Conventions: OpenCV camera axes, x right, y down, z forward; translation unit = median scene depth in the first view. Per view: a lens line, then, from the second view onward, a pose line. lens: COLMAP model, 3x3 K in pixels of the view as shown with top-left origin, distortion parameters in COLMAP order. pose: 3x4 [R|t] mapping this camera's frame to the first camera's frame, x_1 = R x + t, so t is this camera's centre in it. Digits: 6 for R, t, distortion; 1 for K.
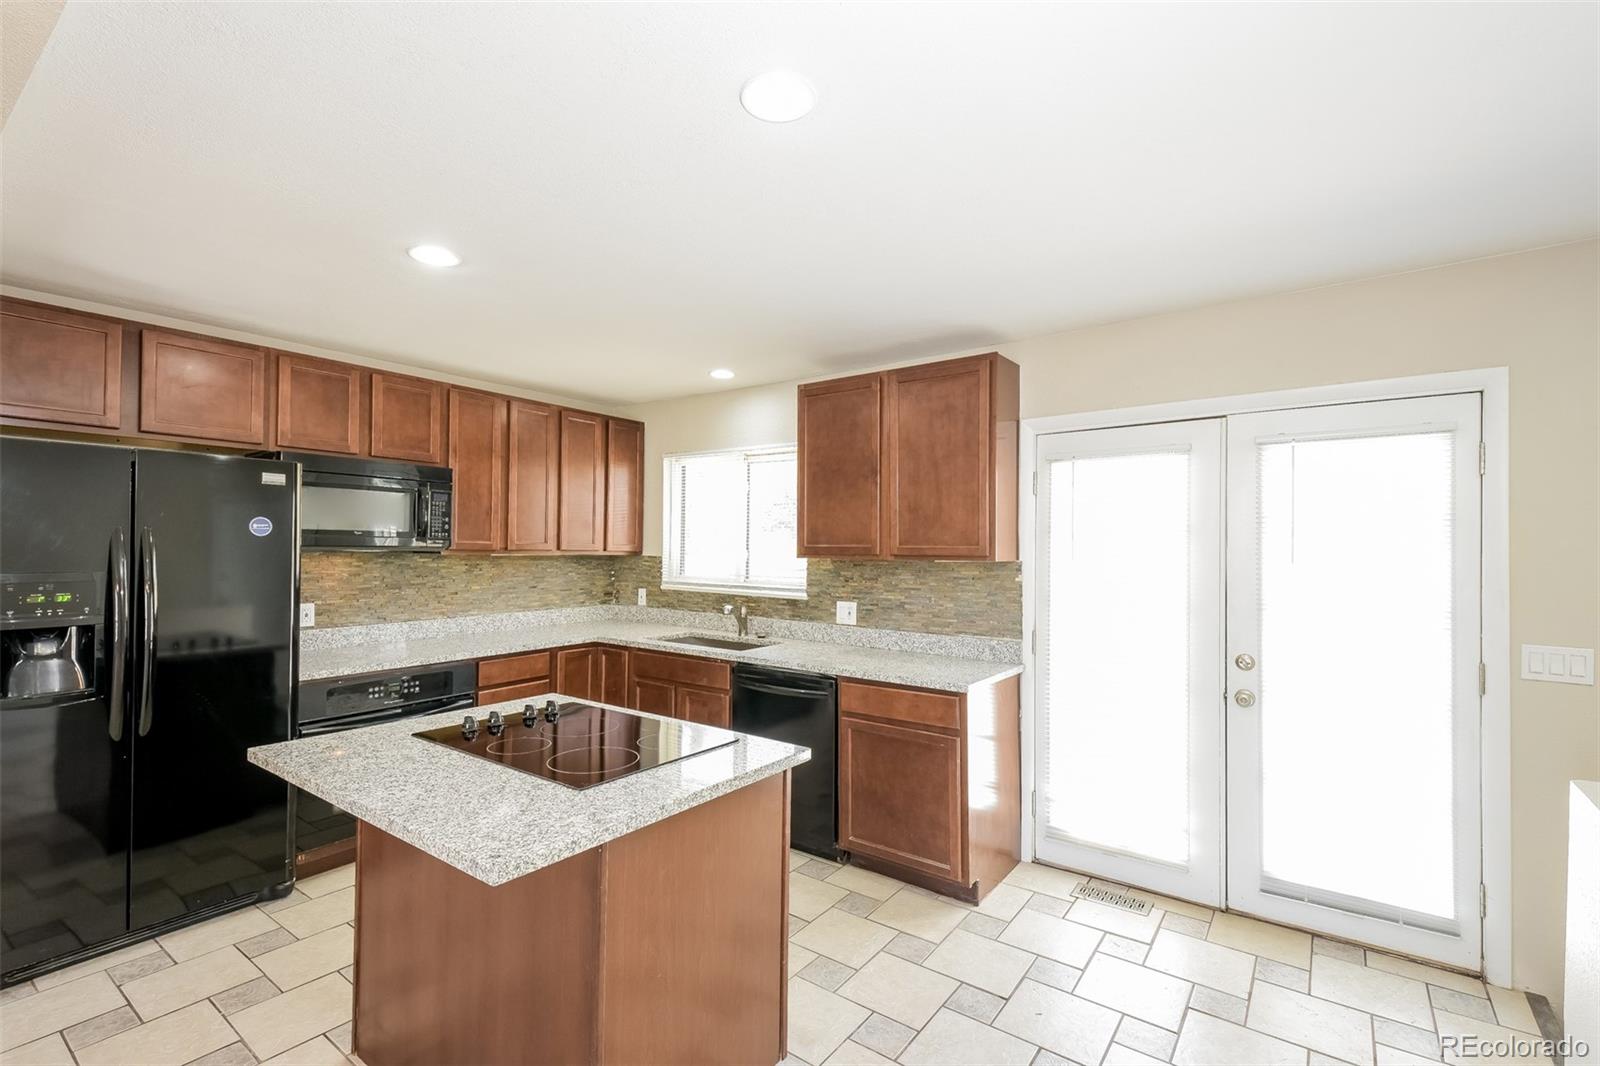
lens RADIAL K [[695.9, 0, 800.0], [0, 695.9, 533.0], [0, 0, 1]] dist [0.000177, -0.000160]
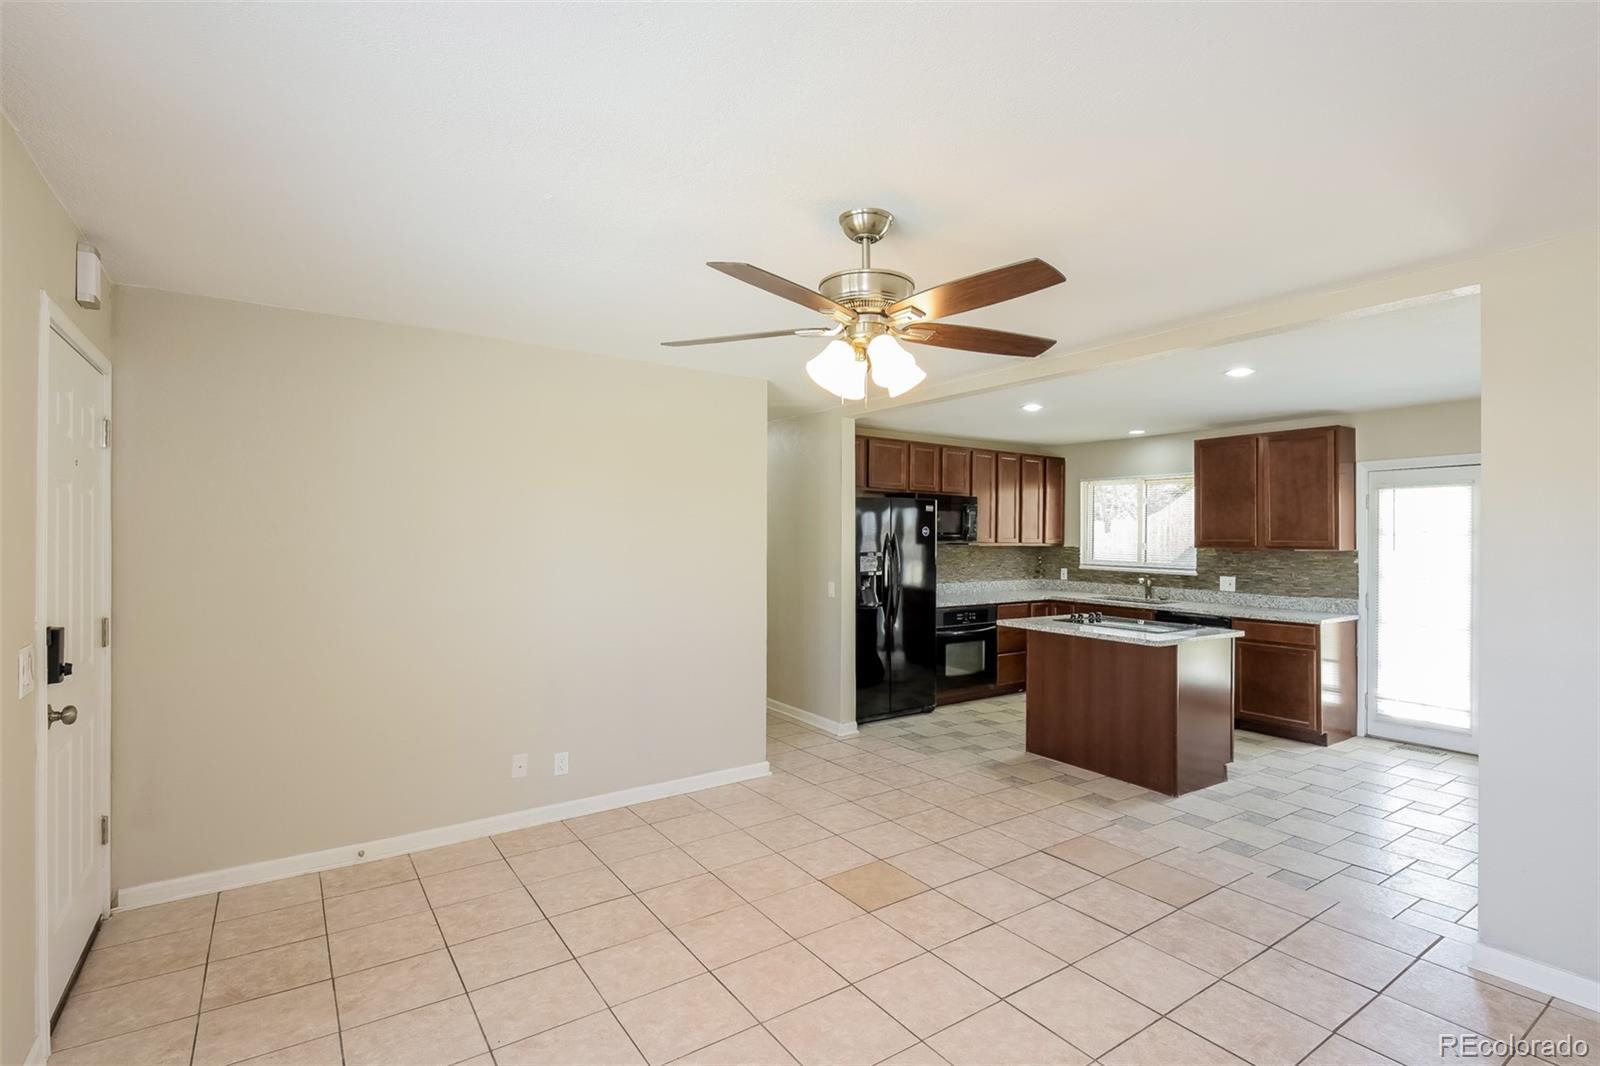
lens RADIAL K [[759.6, 0, 795.1], [0, 759.6, 523.9], [0, 0, 1]] dist [0.000642, -0.028145]
pose [[0.938603, -0.005895, -0.344950, -0.273135], [0.006362, 0.999980, 0.000221, -0.027048], [0.344941, -0.002402, 0.938621, -0.980036]]
